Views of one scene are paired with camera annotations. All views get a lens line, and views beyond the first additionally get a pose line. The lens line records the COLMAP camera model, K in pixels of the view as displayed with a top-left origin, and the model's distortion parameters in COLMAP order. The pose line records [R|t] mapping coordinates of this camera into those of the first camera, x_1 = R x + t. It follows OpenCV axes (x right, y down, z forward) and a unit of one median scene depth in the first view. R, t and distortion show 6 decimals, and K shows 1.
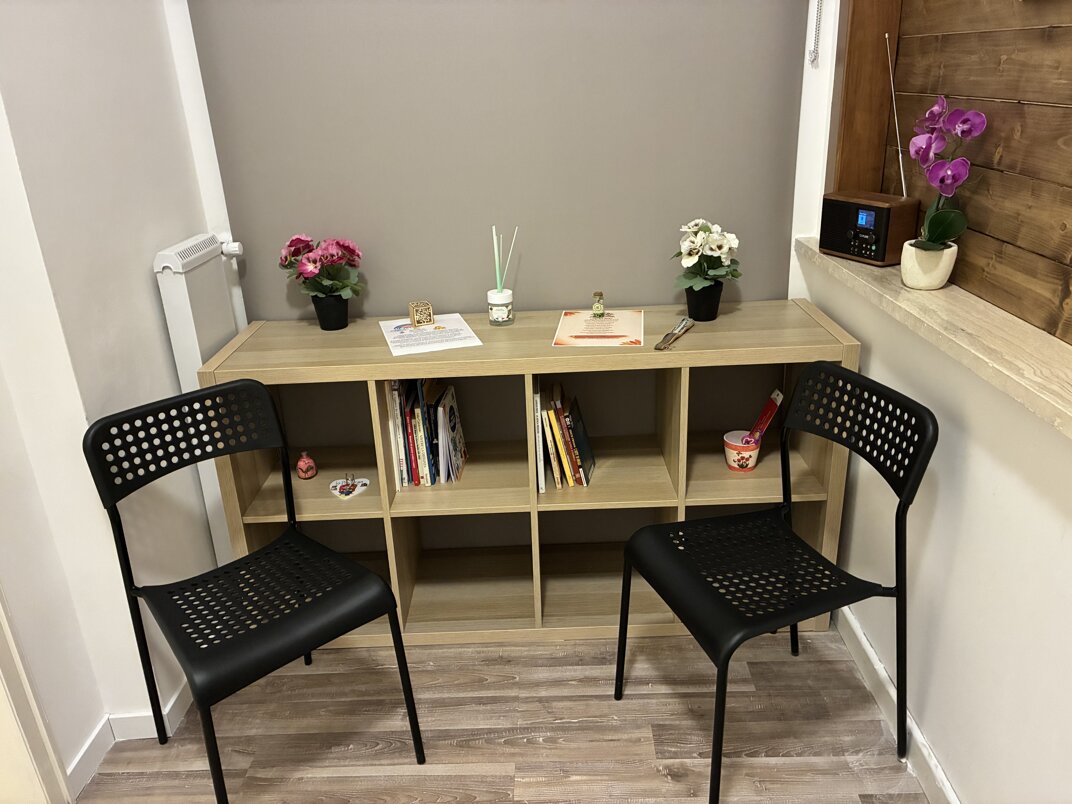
lens RADIAL K [[805.6, 0, 534.2], [0, 805.6, 396.8], [0, 0, 1]] dist [-0.019104, -0.017937]
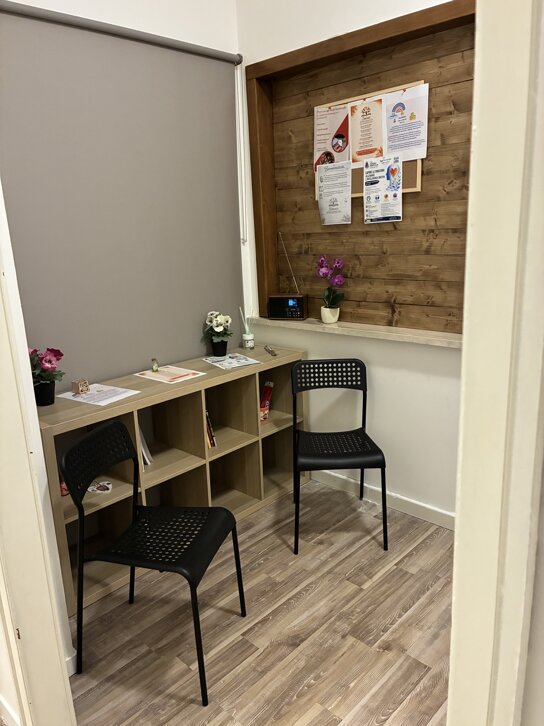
lens RADIAL K [[545.6, 0, 273.1], [0, 545.6, 361.8], [0, 0, 1]] dist [-0.019104, -0.017937]
pose [[0.666165, -0.137986, 0.732929, -0.992017], [0.275474, 0.958766, -0.069877, 0.060642], [-0.693065, 0.248452, 0.676707, -0.058556]]
